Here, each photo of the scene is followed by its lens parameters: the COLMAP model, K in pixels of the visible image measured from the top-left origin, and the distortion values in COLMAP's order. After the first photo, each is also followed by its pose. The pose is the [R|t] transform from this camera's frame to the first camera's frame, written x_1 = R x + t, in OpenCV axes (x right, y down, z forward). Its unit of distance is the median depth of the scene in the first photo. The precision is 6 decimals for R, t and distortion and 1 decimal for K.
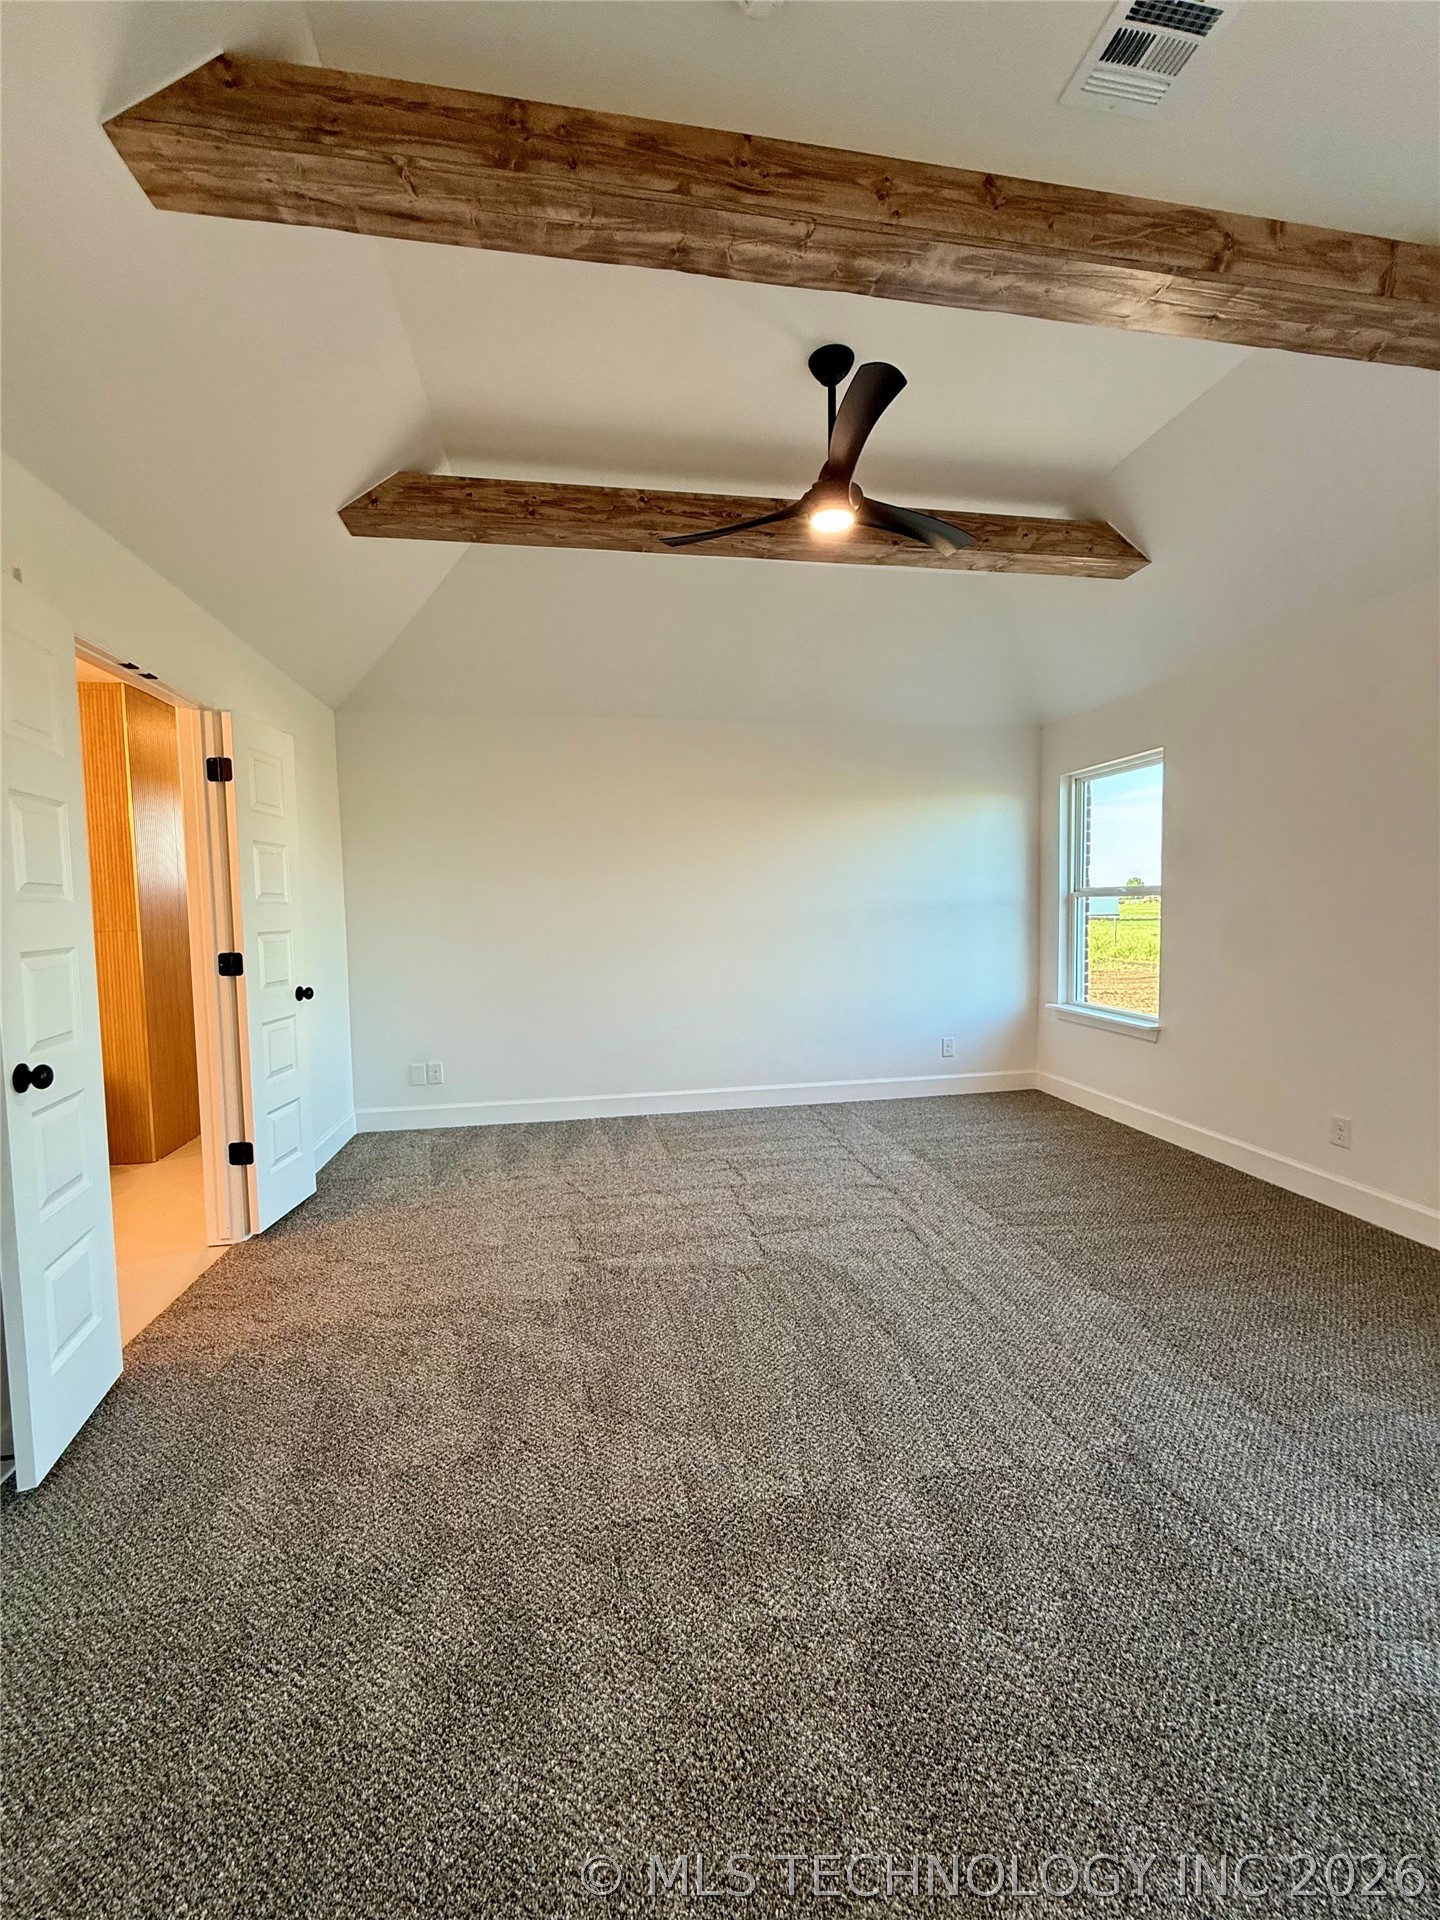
lens RADIAL K [[766.0, 0, 723.1], [0, 766.0, 959.1], [0, 0, 1]] dist [0.000808, 0.000062]
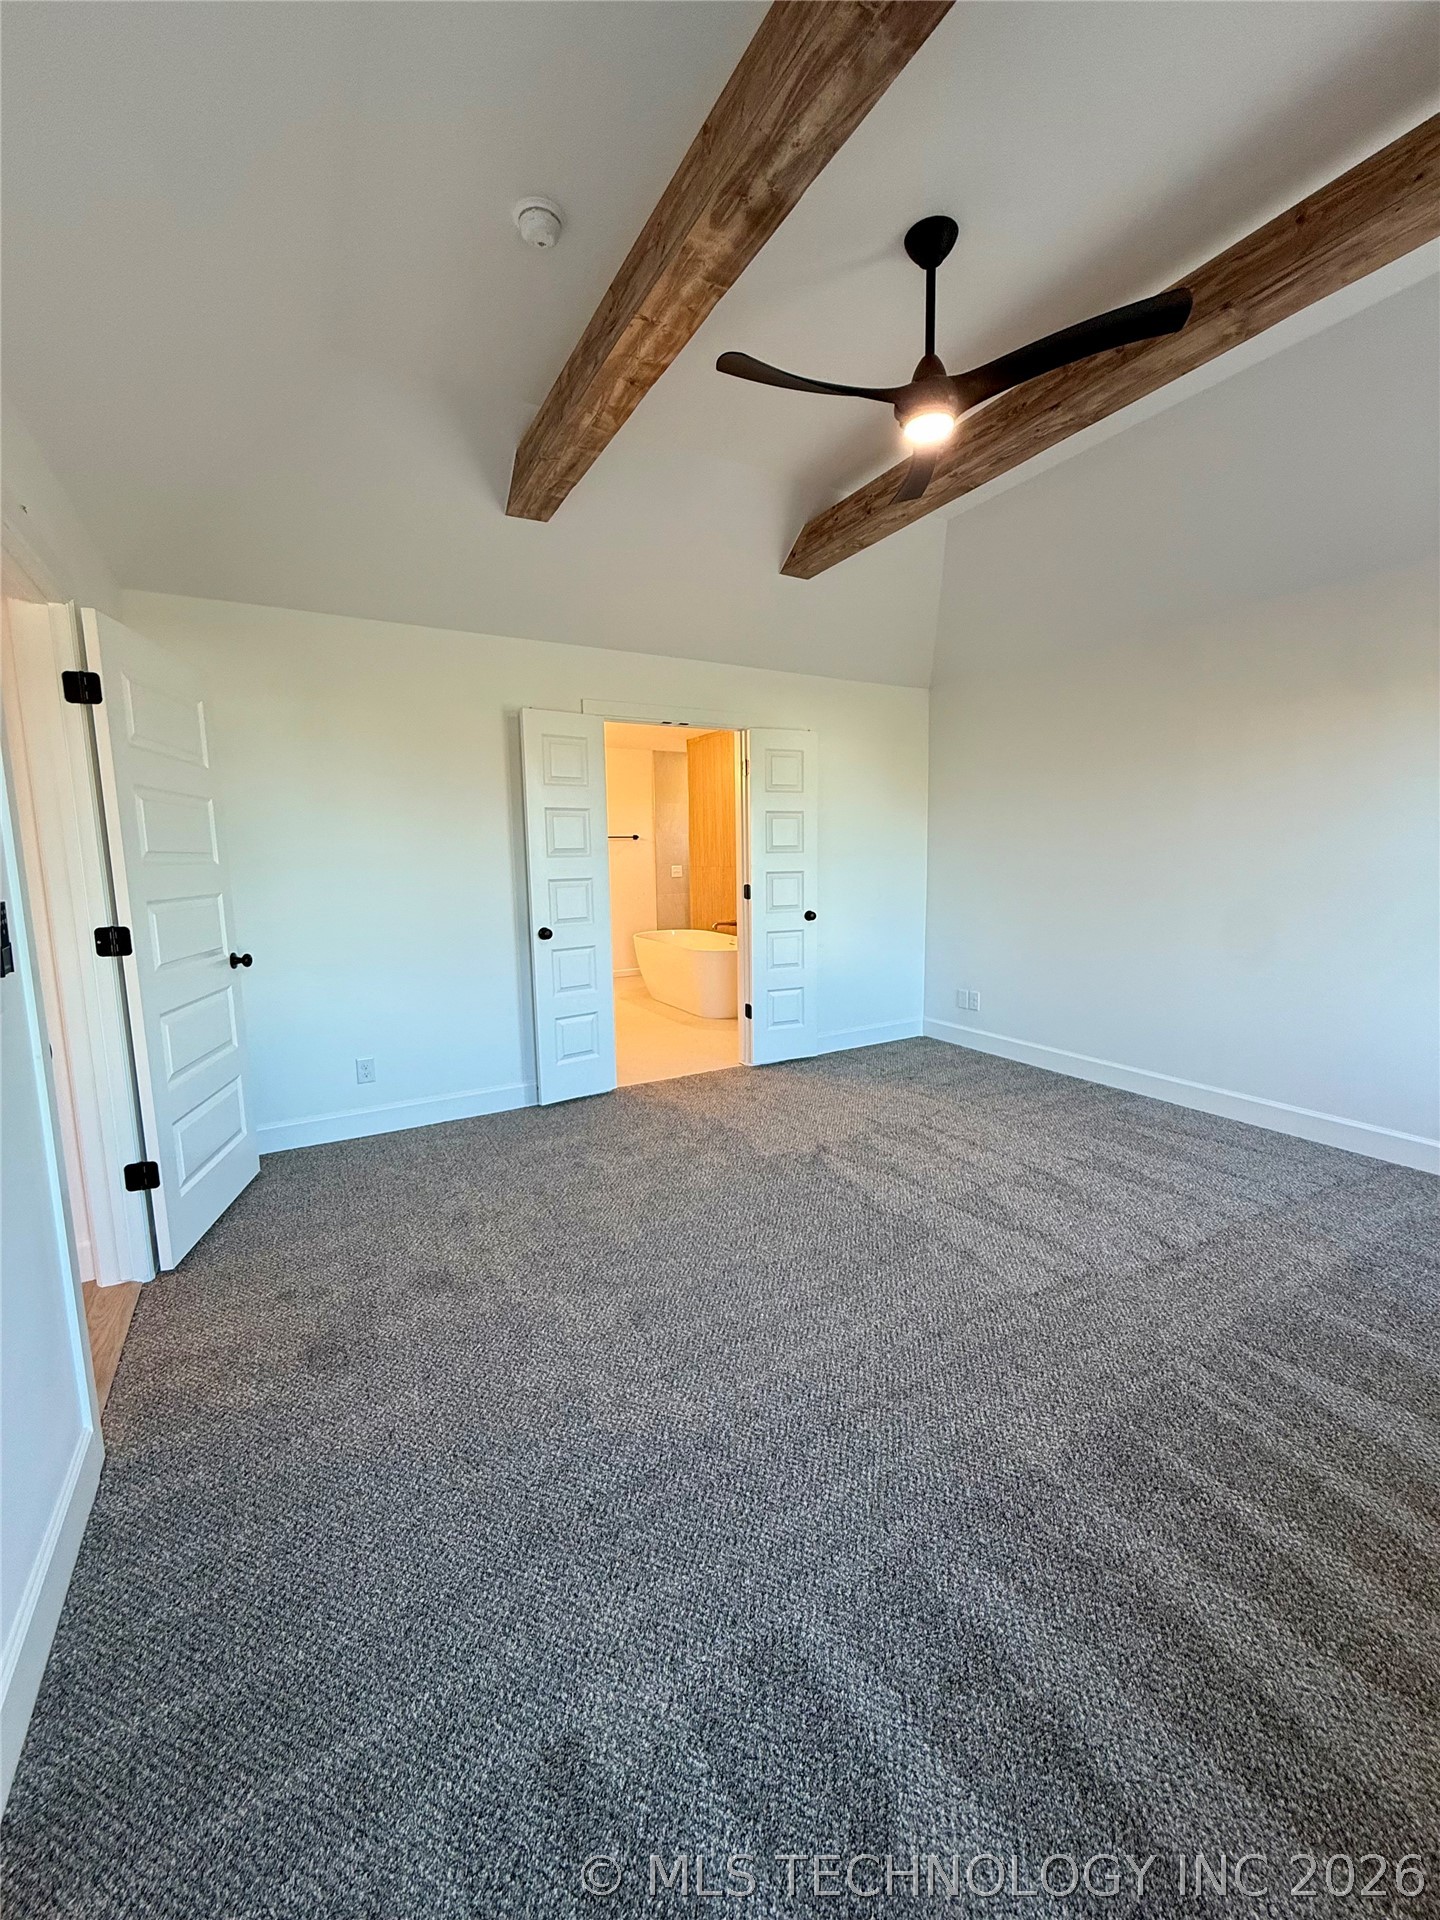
lens RADIAL K [[766.0, 0, 723.1], [0, 766.0, 959.1], [0, 0, 1]] dist [0.000808, 0.000062]
pose [[0.338581, 0.138286, -0.930720, 0.832559], [-0.054810, 0.990360, 0.127209, -0.053942], [0.939340, 0.007942, 0.342896, 0.409194]]
